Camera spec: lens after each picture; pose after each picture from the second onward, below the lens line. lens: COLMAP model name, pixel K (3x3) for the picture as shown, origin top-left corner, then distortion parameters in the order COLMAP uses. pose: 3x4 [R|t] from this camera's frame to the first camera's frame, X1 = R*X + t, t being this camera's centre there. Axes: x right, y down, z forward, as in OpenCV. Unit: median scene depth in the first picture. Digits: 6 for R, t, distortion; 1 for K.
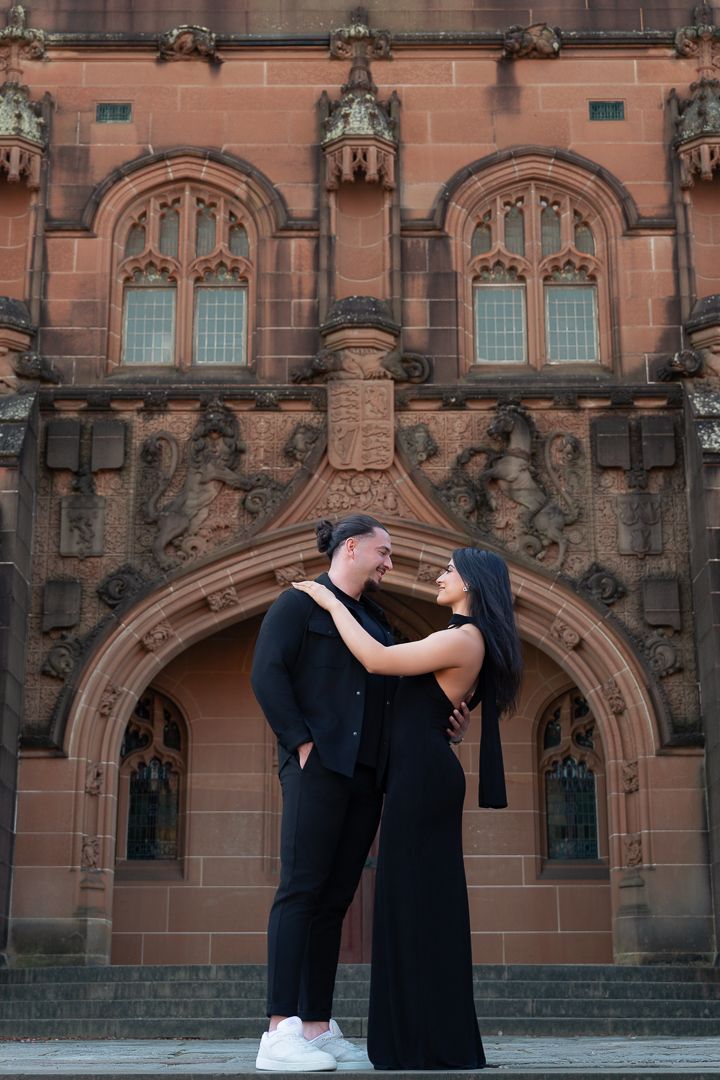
lens RADIAL K [[1200.3, 0, 379.0], [0, 1200.3, 537.7], [0, 0, 1]] dist [0.030509, 0.006424]
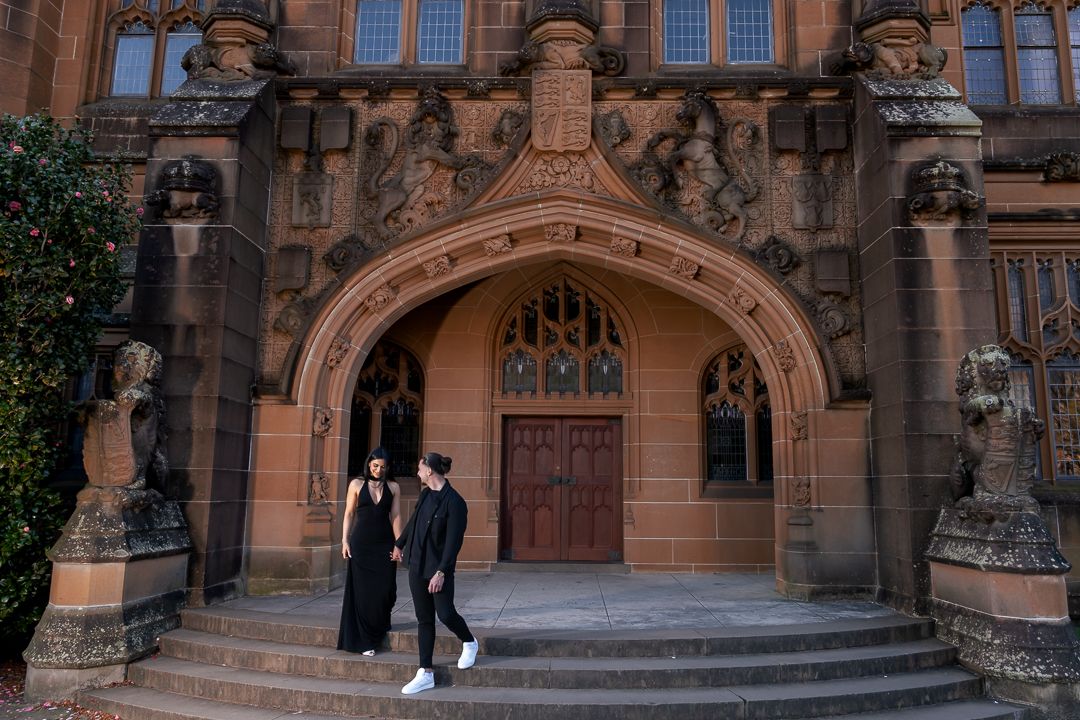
lens RADIAL K [[787.0, 0, 540.0], [0, 787.0, 360.0], [0, 0, 1]] dist [0.092200, 0.000218]
pose [[0.998805, 0.009946, -0.047855, 0.002497], [-0.003061, 0.989886, 0.141832, 0.030027], [0.048782, -0.141516, 0.988733, 0.241667]]
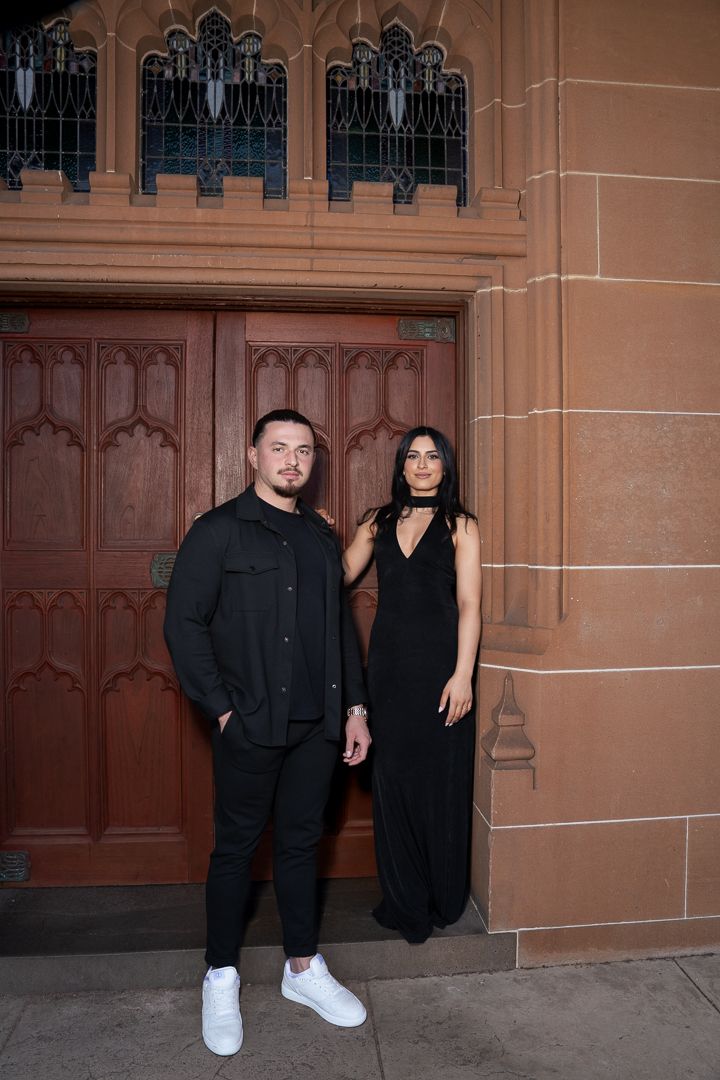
lens RADIAL K [[869.3, 0, 383.1], [0, 869.3, 519.3], [0, 0, 1]] dist [-0.006523, 0.000188]
pose [[0.992453, 0.007448, 0.122398, 0.002403], [-0.043541, 0.954515, 0.294967, 0.245954], [-0.114634, -0.298070, 0.947635, 1.022859]]
